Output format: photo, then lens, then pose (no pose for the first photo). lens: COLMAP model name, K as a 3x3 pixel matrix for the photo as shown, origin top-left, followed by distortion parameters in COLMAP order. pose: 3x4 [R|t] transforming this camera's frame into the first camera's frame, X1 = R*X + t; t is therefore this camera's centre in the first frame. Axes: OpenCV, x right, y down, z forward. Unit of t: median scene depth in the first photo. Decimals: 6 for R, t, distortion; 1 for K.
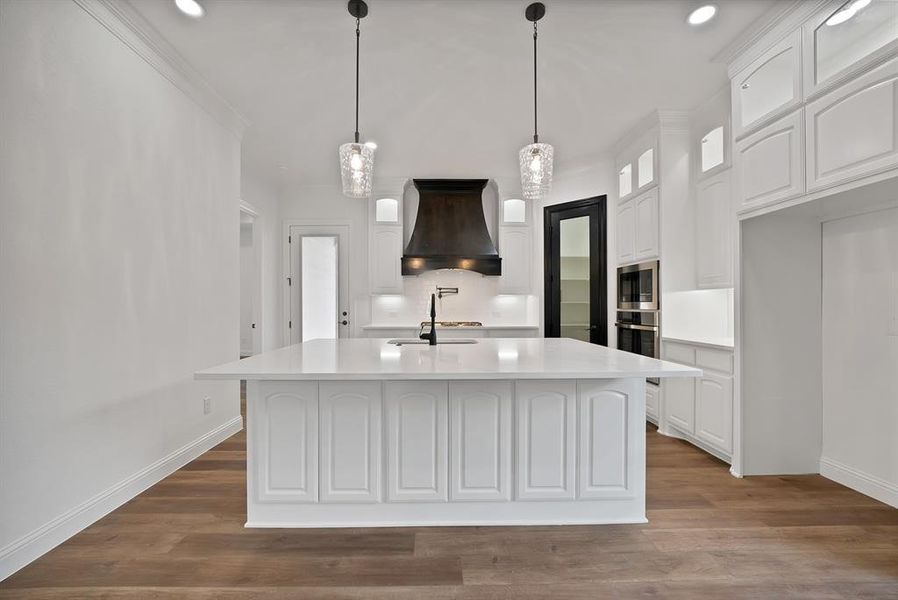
lens RADIAL K [[354.1, 0, 447.7], [0, 354.1, 306.6], [0, 0, 1]] dist [0.009726, 0.000361]
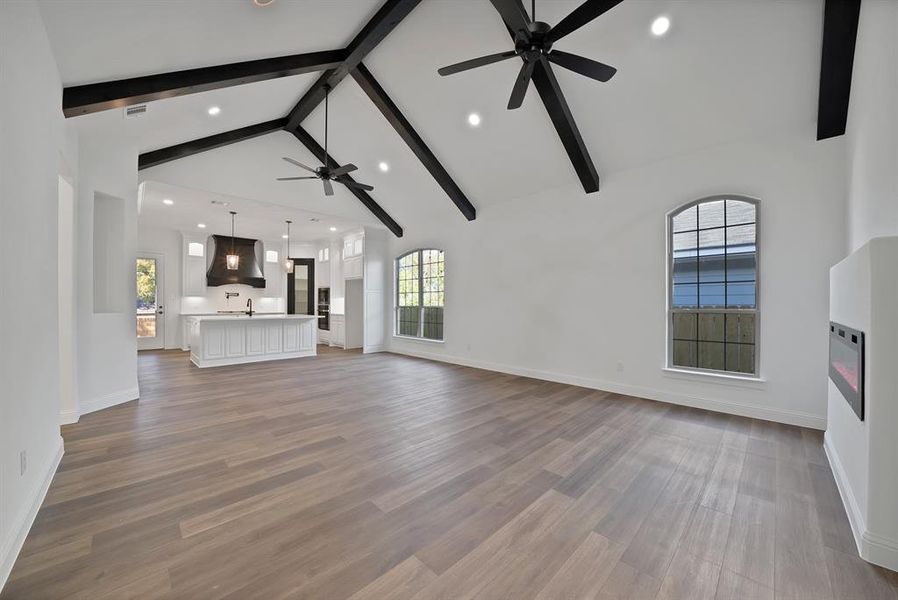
lens RADIAL K [[327.4, 0, 449.7], [0, 327.4, 304.8], [0, 0, 1]] dist [-0.038958, 0.000057]
pose [[0.731449, 0.000004, 0.681896, -0.578958], [-0.001246, 0.999998, 0.001331, 0.009119], [-0.681895, -0.001824, 0.731448, -1.845460]]
